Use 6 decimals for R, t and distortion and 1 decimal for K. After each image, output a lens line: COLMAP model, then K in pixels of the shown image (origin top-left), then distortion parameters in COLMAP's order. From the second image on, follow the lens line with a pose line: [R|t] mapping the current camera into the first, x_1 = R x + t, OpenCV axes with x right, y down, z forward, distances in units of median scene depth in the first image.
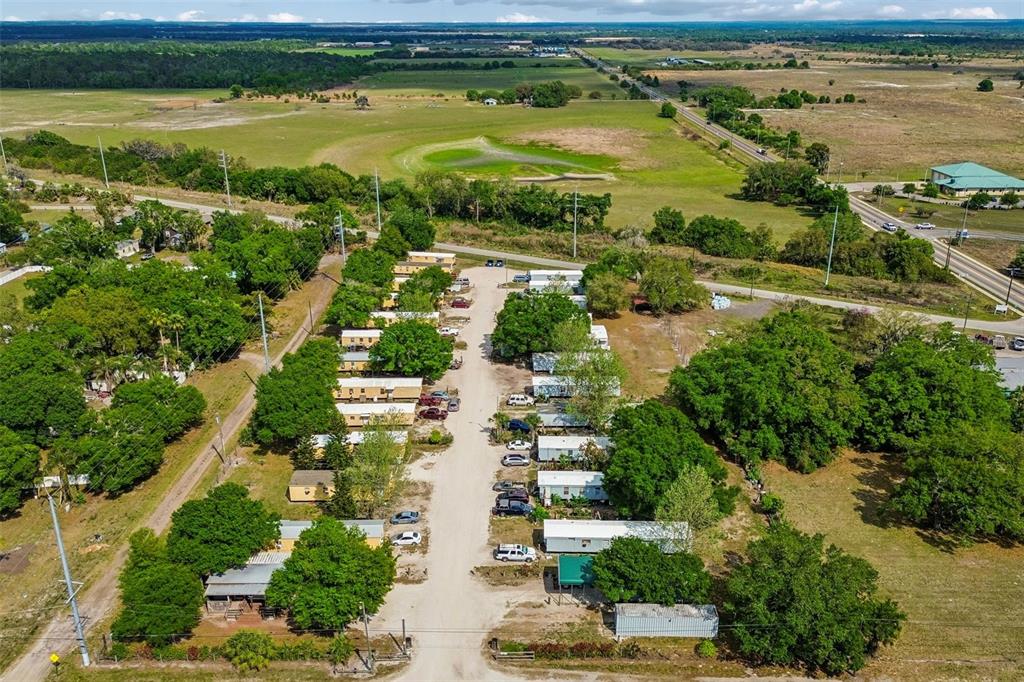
lens RADIAL K [[824.3, 0, 512.0], [0, 824.3, 341.0], [0, 0, 1]] dist [0.078711, -0.093636]
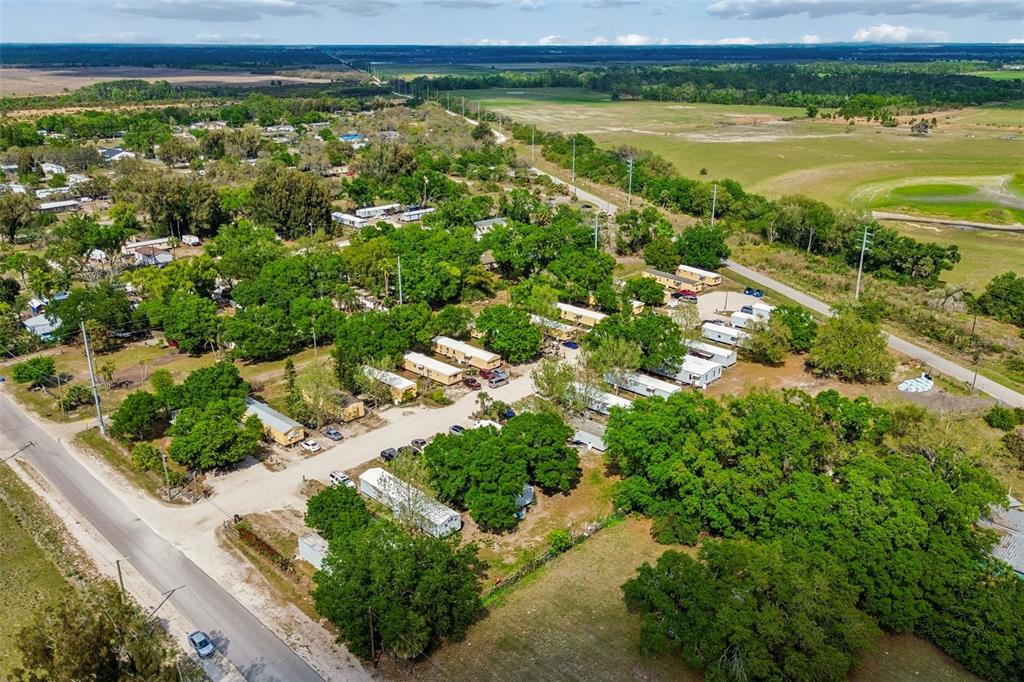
lens RADIAL K [[824.3, 0, 512.0], [0, 824.3, 341.0], [0, 0, 1]] dist [0.078711, -0.093636]
pose [[0.712895, 0.236510, -0.660185, 0.794583], [-0.252006, 0.964926, 0.073556, -0.076988], [0.654426, 0.113933, 0.747493, 0.213252]]
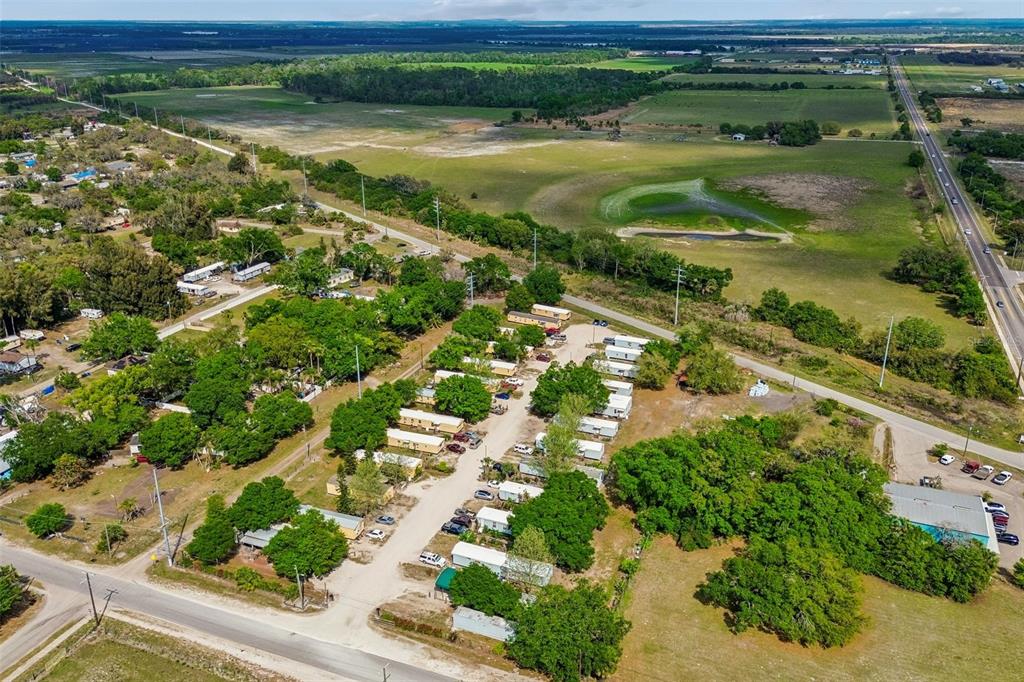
lens RADIAL K [[824.3, 0, 512.0], [0, 824.3, 341.0], [0, 0, 1]] dist [0.078711, -0.093636]
pose [[0.929487, 0.132003, -0.344425, 0.511382], [-0.129694, 0.991105, 0.029849, -0.164217], [0.345301, 0.016926, 0.938339, -0.291180]]
